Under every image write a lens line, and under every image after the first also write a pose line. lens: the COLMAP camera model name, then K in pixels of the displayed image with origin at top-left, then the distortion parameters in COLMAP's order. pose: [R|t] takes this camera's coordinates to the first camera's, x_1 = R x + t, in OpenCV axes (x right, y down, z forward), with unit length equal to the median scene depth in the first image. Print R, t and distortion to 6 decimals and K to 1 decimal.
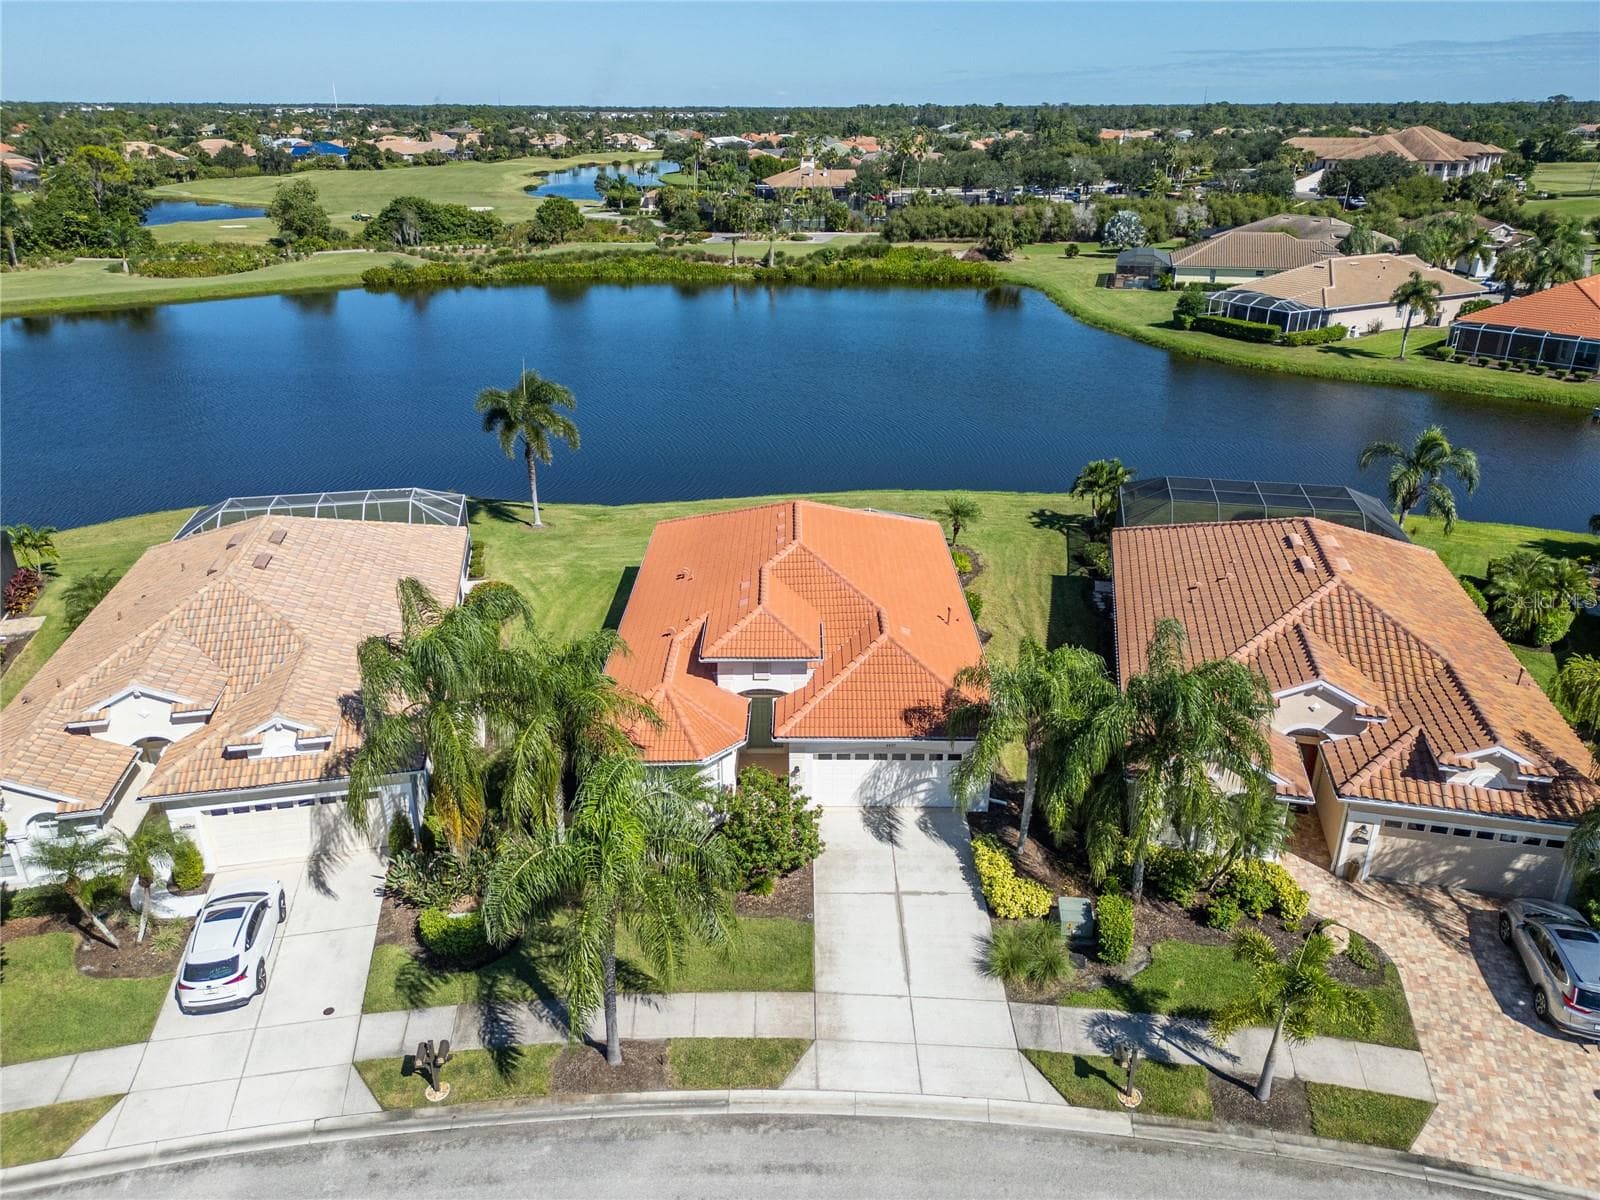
lens RADIAL K [[1127.0, 0, 792.1], [0, 1127.0, 595.4], [0, 0, 1]] dist [0.072408, -0.073886]
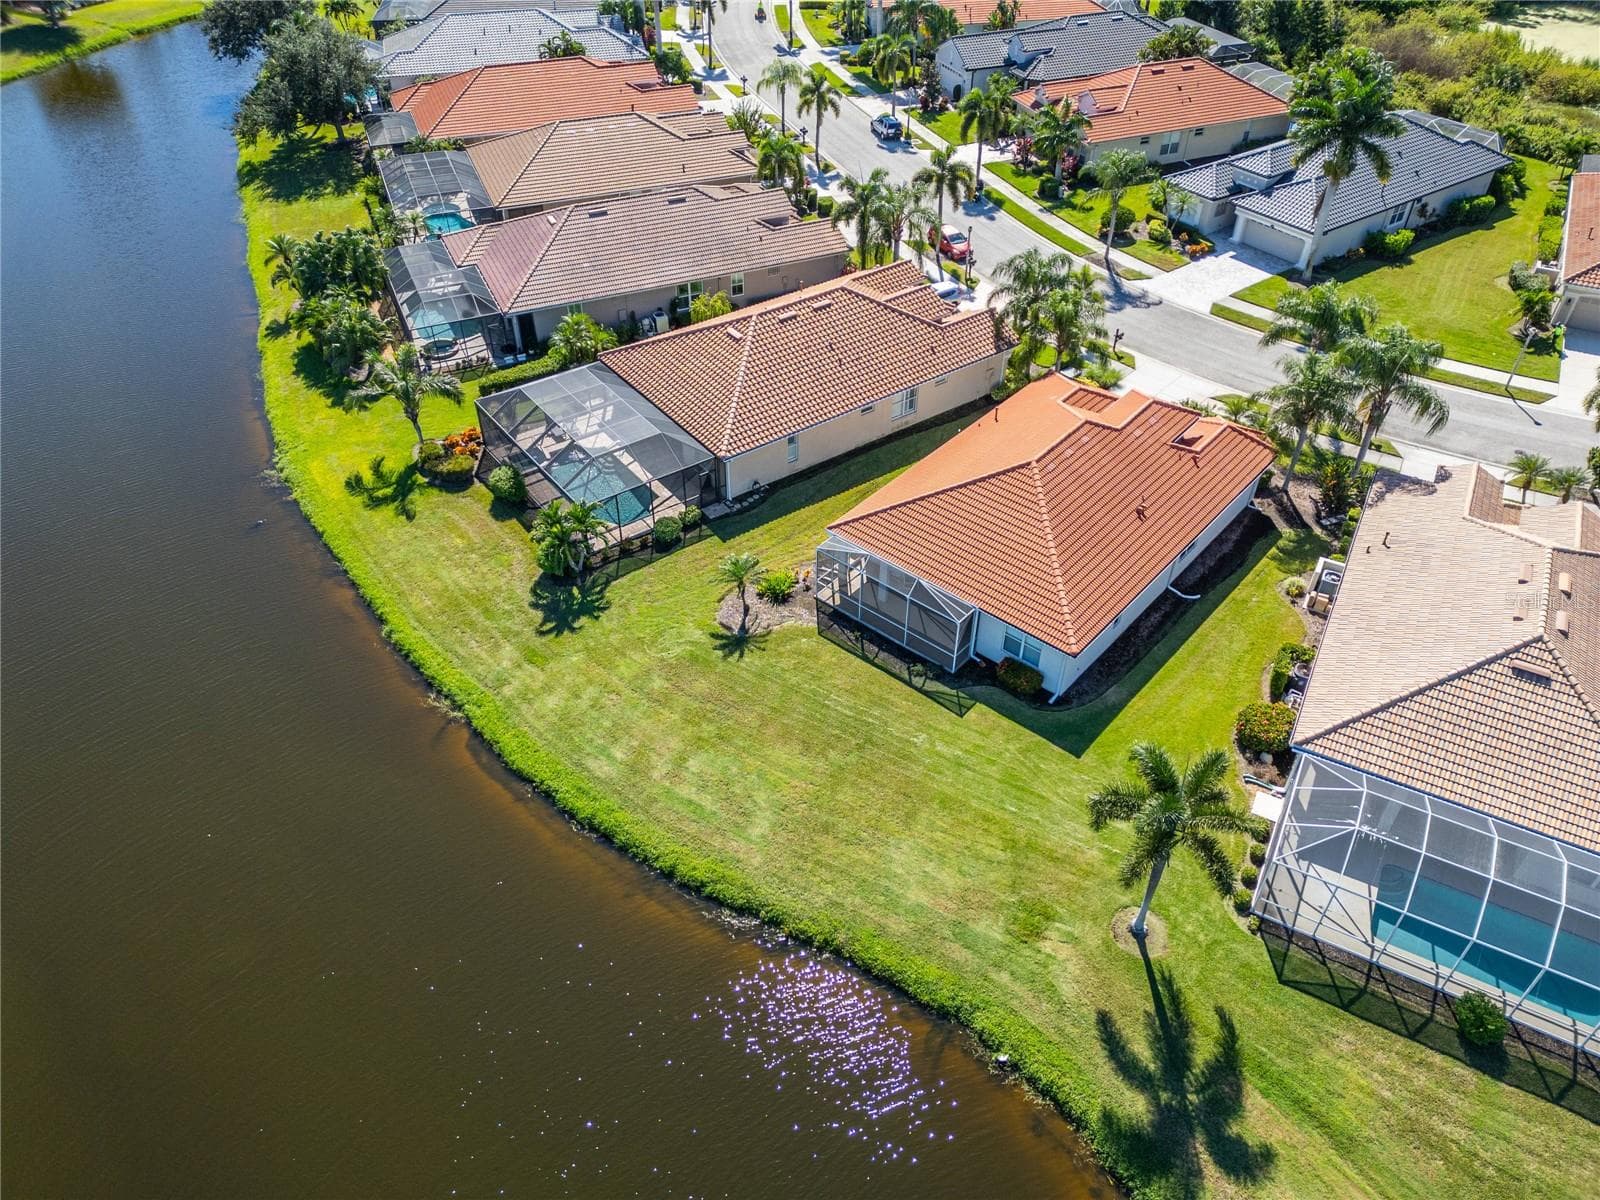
lens RADIAL K [[1143.9, 0, 793.1], [0, 1143.9, 598.1], [0, 0, 1]] dist [0.203406, -0.441703]
pose [[-0.767305, -0.410839, 0.492397, -0.292965], [0.248593, 0.517234, 0.818945, -0.687402], [-0.591139, 0.750787, -0.294744, 1.073998]]
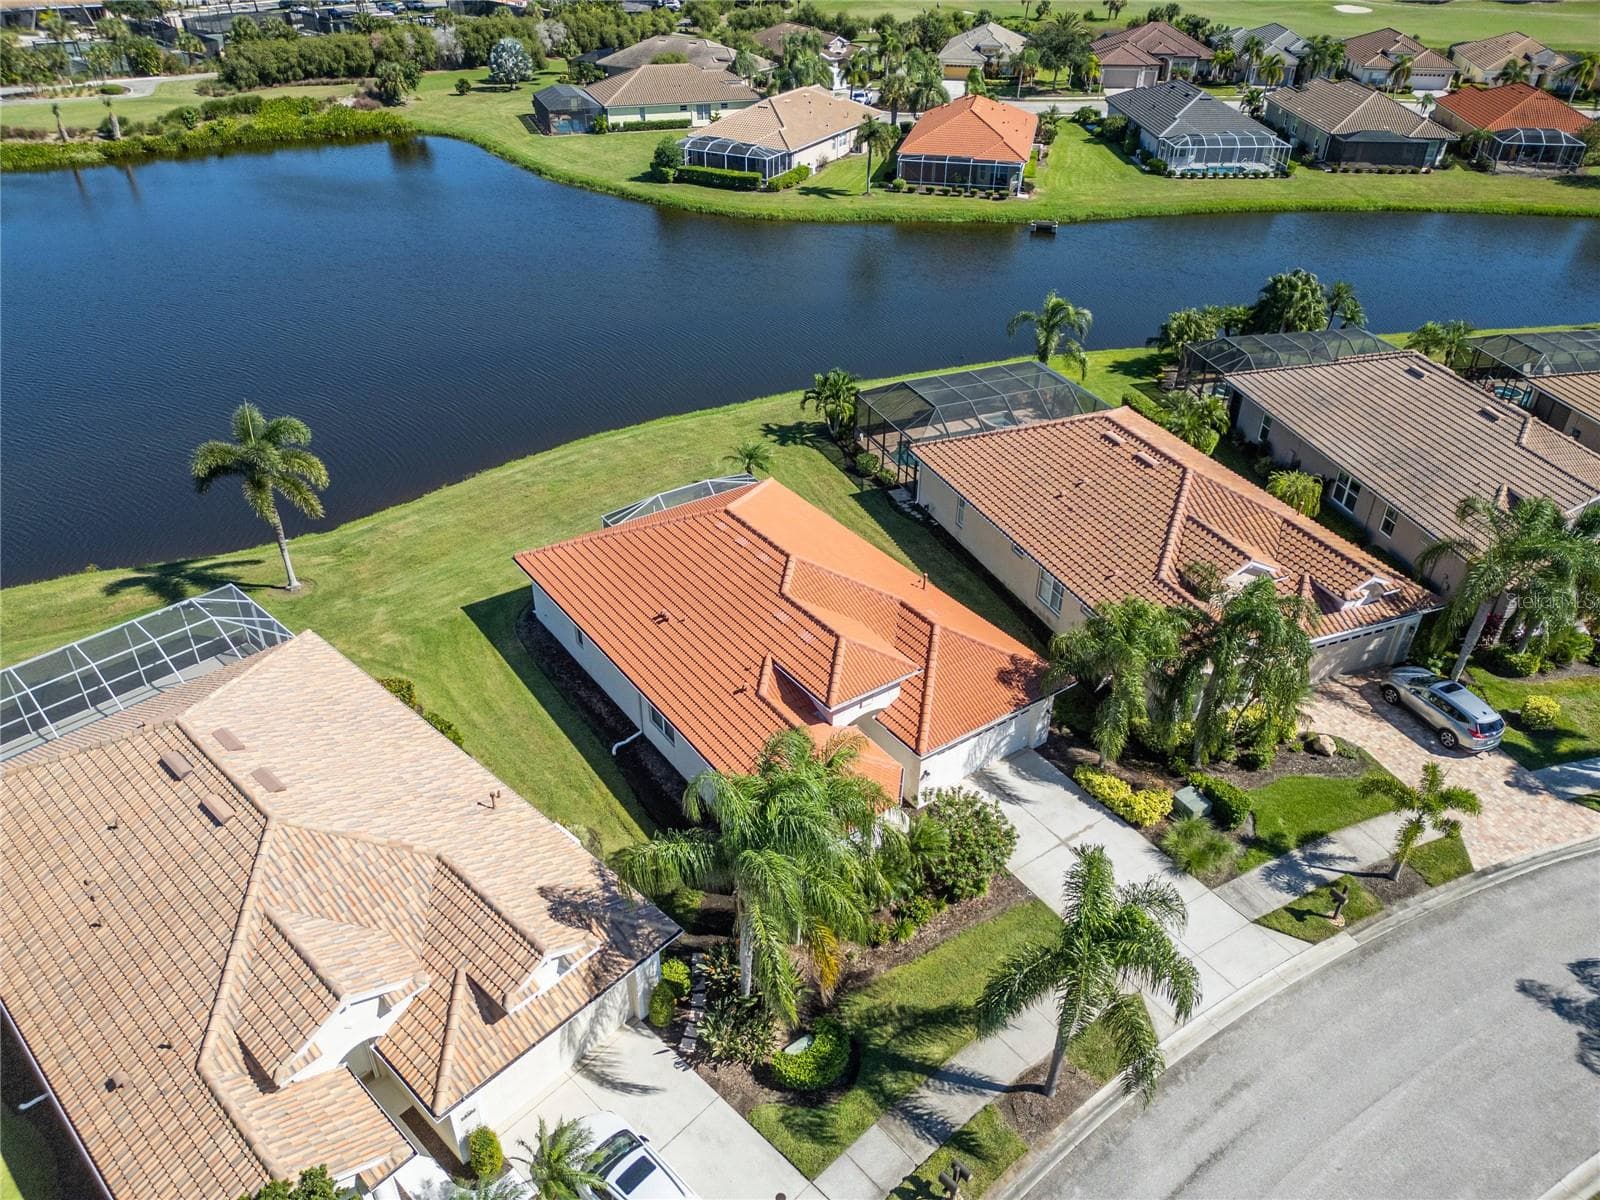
lens RADIAL K [[1122.6, 0, 793.9], [0, 1122.6, 603.5], [0, 0, 1]] dist [0.064310, -0.052402]
pose [[0.814579, -0.309915, 0.490321, -0.307319], [0.220403, 0.947274, 0.232580, -0.148355], [-0.536548, -0.081387, 0.839936, 0.091852]]
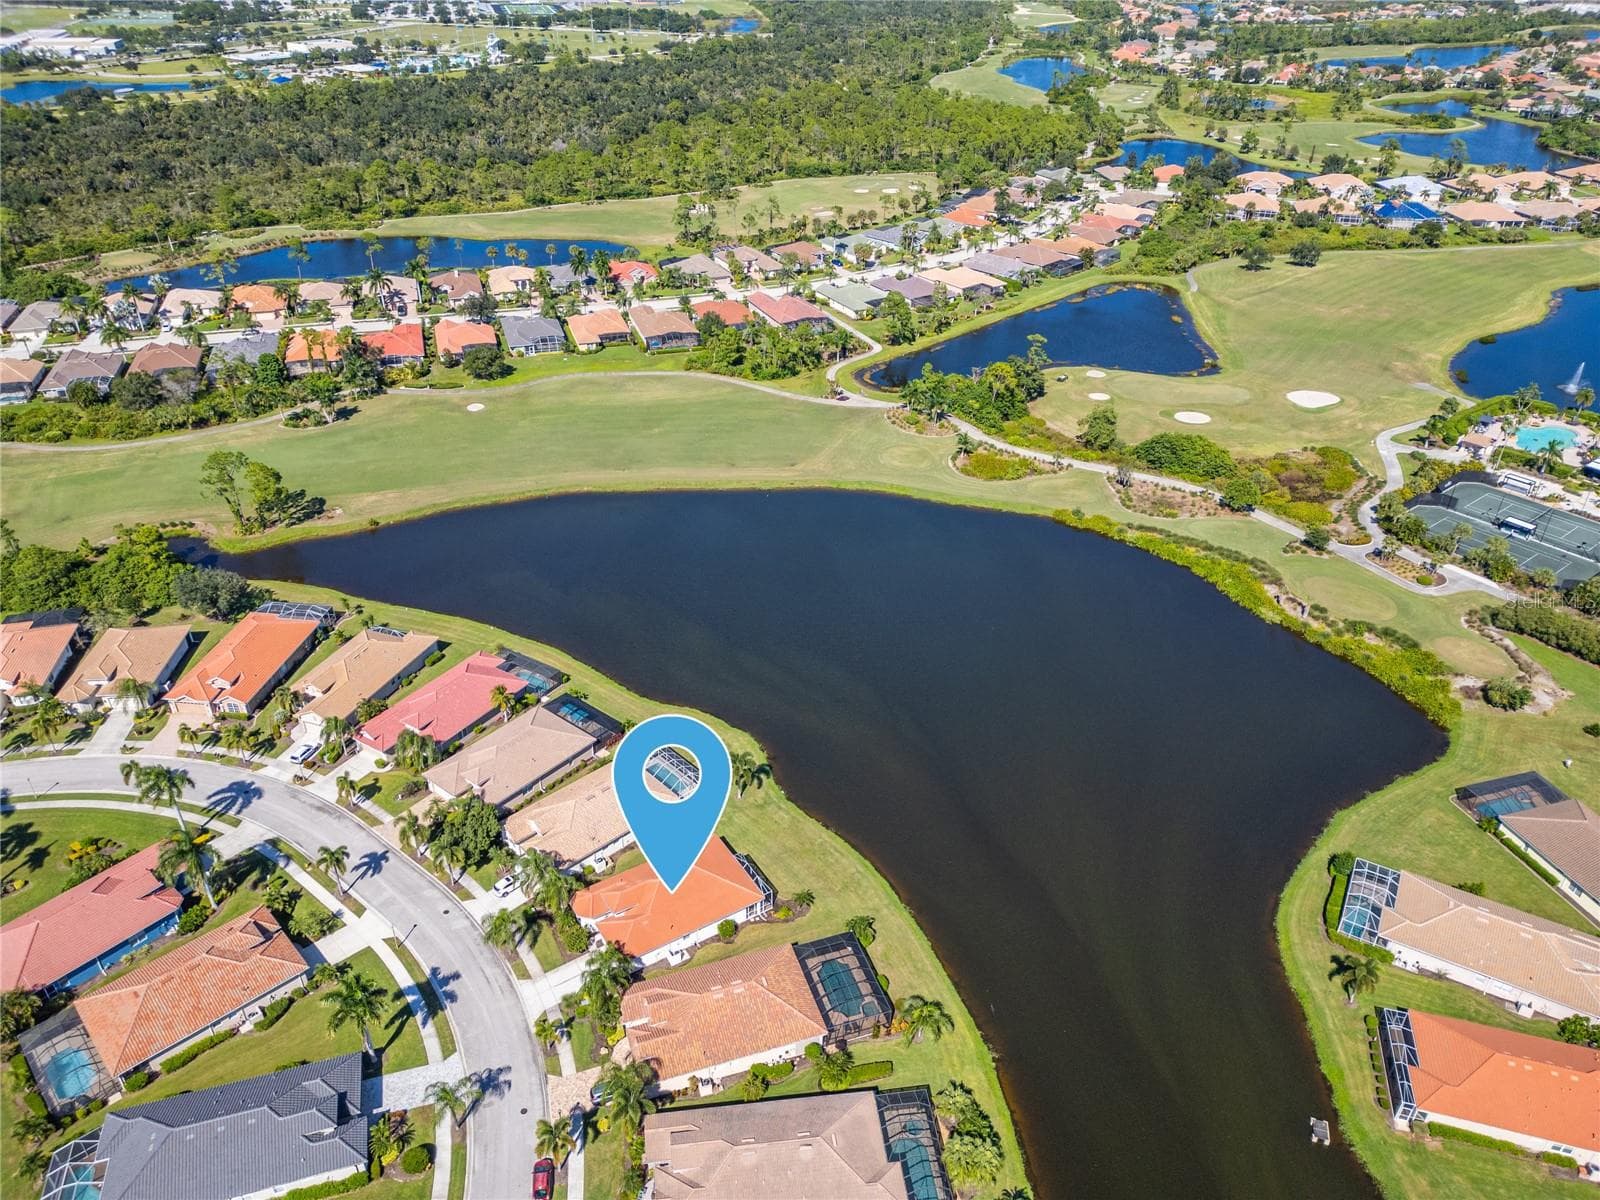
lens RADIAL K [[1127.0, 0, 792.1], [0, 1127.0, 595.4], [0, 0, 1]] dist [0.072408, -0.073886]
pose [[0.525449, 0.441151, -0.727523, 1.408618], [-0.334951, 0.893285, 0.299749, -1.195071], [0.782120, 0.086181, 0.617140, -0.521171]]
